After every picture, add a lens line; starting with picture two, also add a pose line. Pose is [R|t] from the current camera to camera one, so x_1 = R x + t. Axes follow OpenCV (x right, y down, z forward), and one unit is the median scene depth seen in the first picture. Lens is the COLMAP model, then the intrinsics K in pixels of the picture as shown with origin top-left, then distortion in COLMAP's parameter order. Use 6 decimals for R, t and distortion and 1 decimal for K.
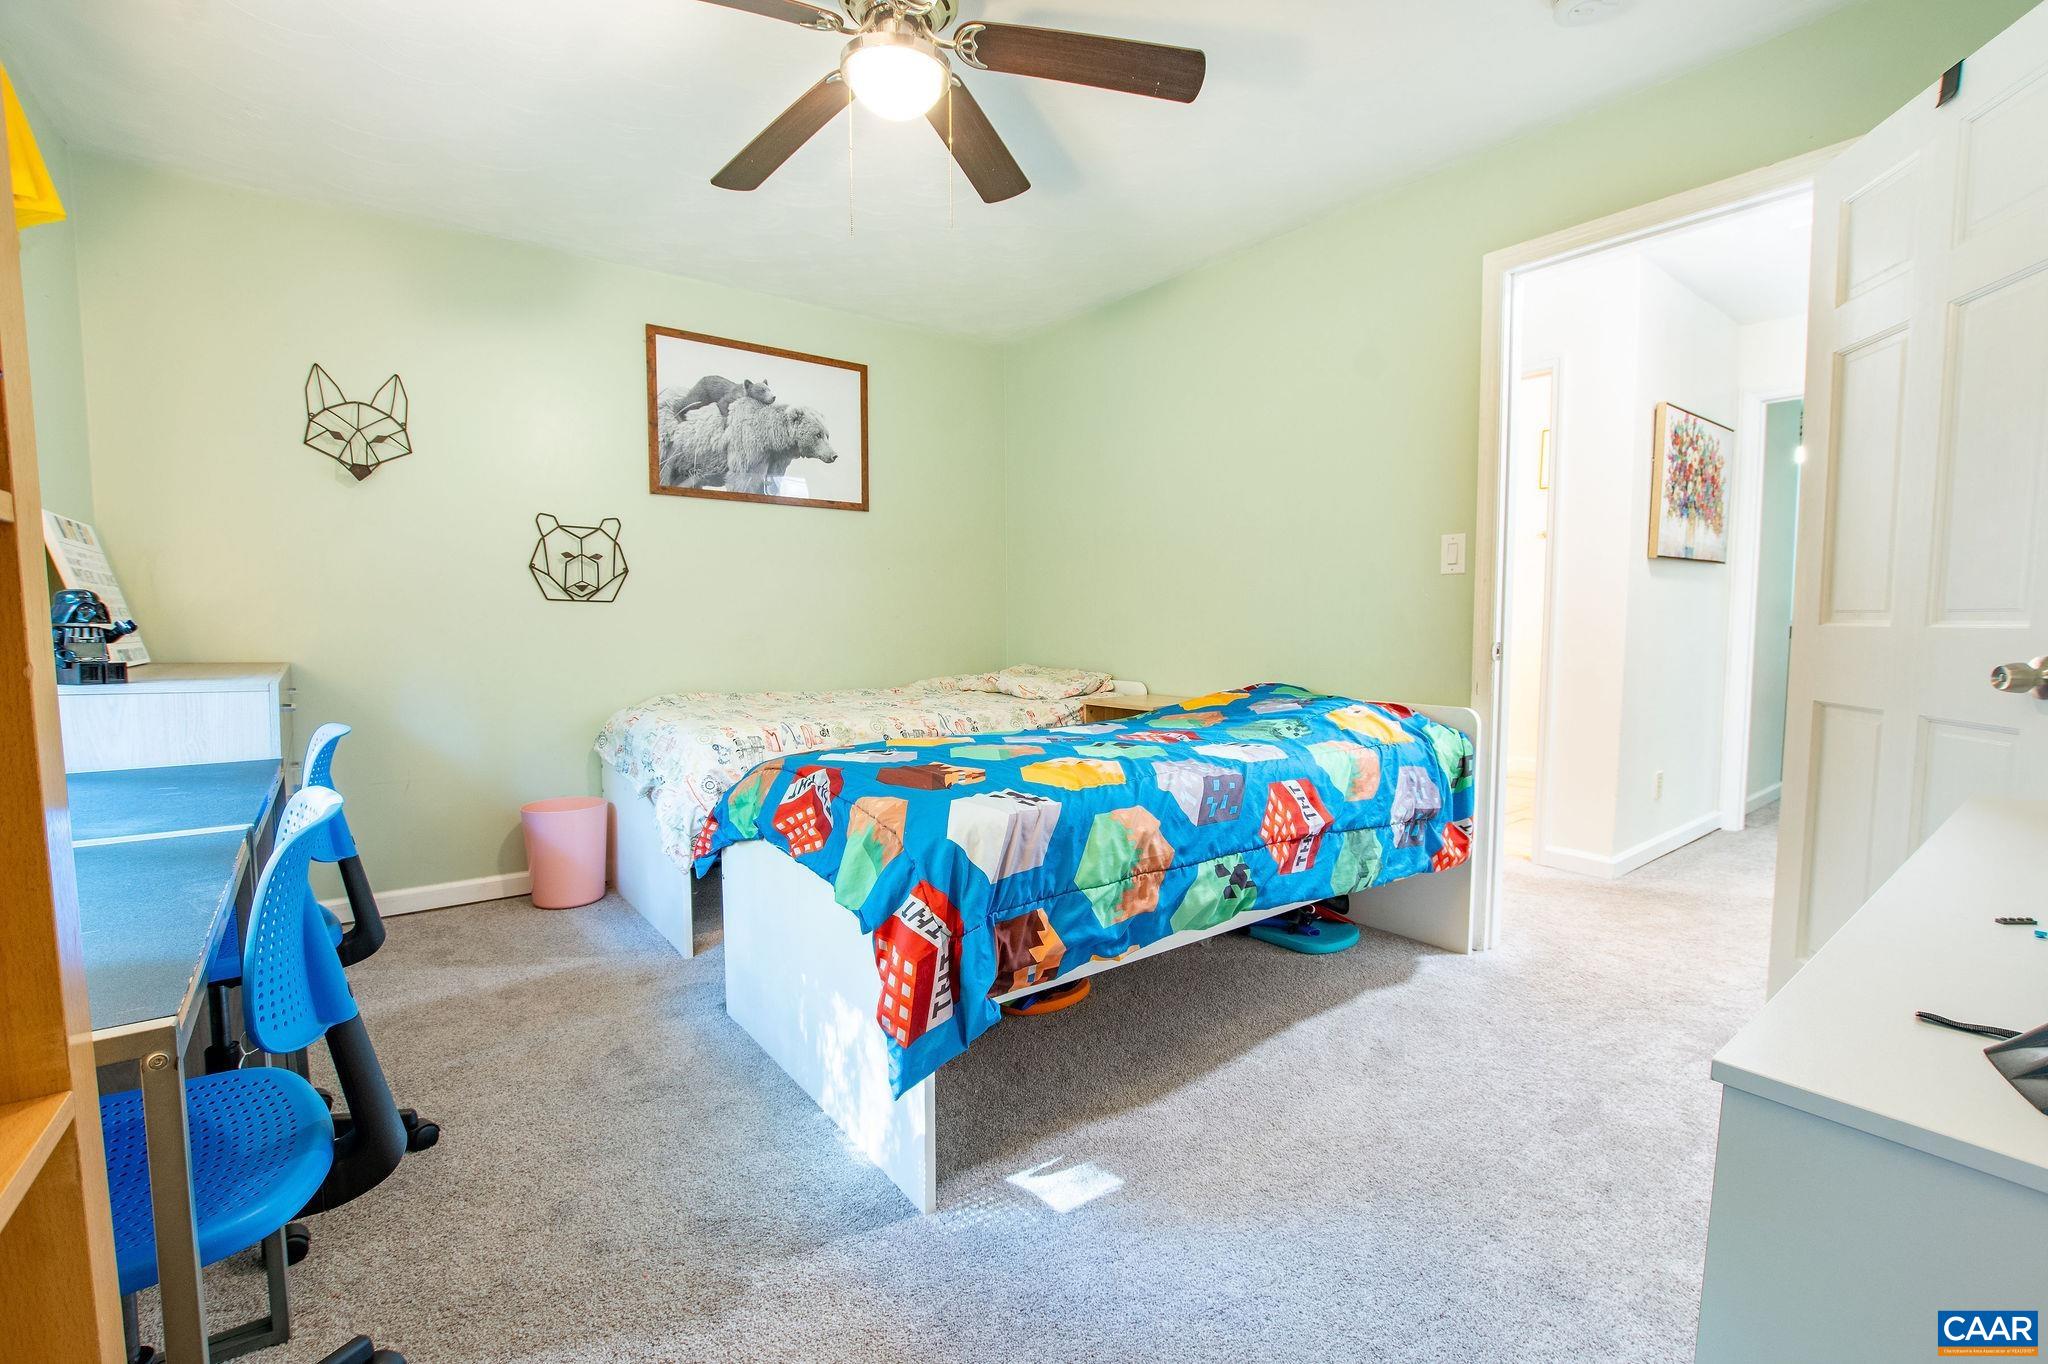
lens RADIAL K [[901.5, 0, 1026.7], [0, 901.5, 693.2], [0, 0, 1]] dist [-0.027575, 0.000284]
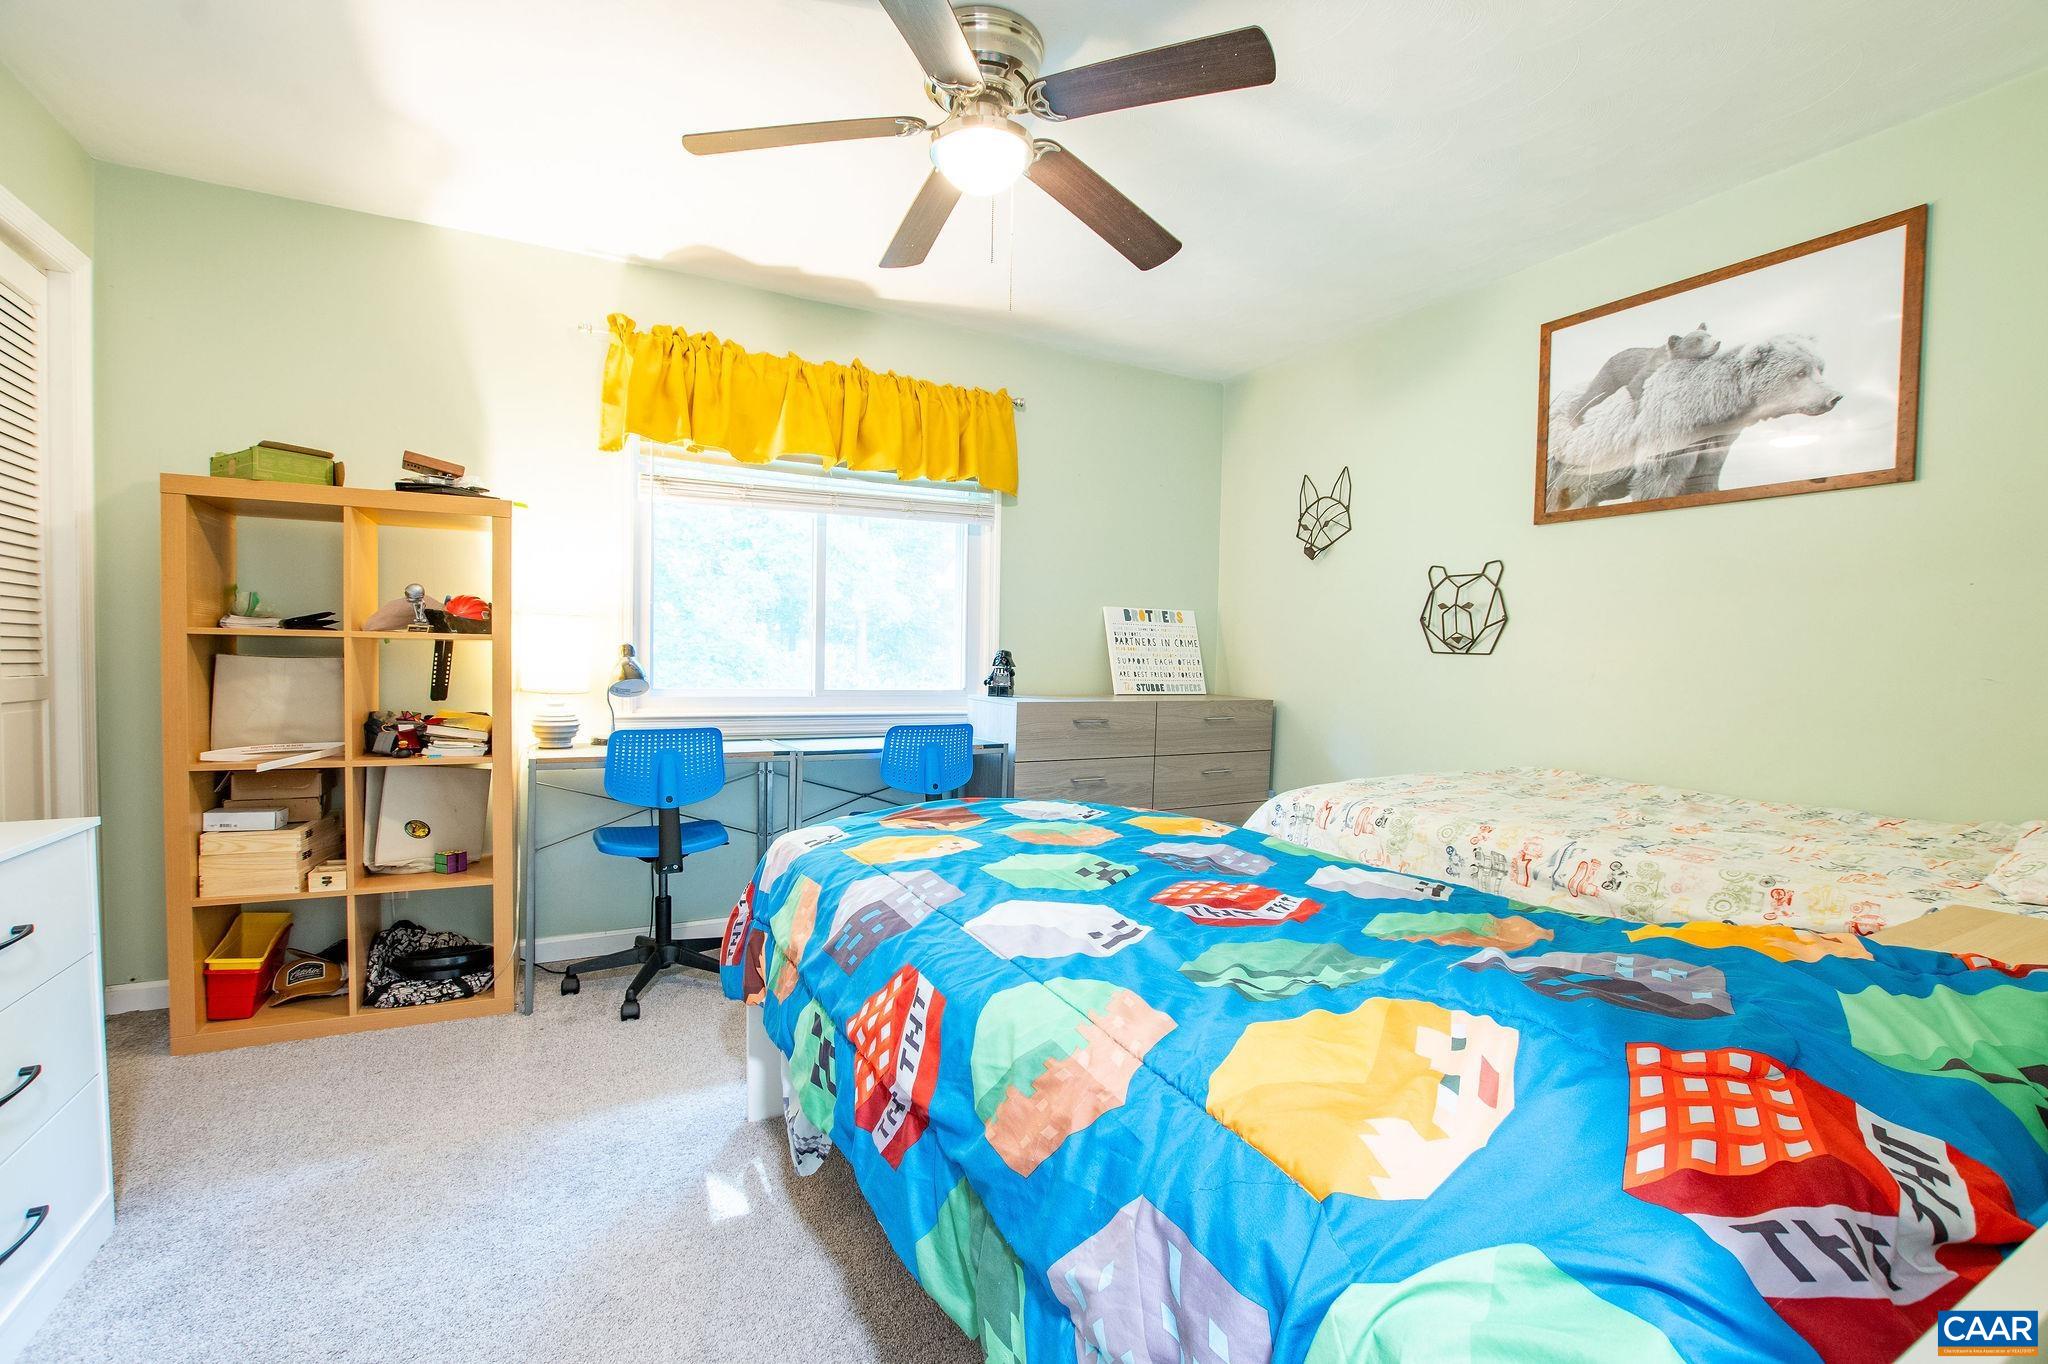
lens RADIAL K [[901.5, 0, 1026.7], [0, 901.5, 693.2], [0, 0, 1]] dist [-0.027575, 0.000284]
pose [[-0.164814, 0.034463, -0.985722, 0.477575], [-0.098798, 0.993786, 0.051264, -0.062076], [0.981364, 0.105837, -0.160385, 0.675667]]
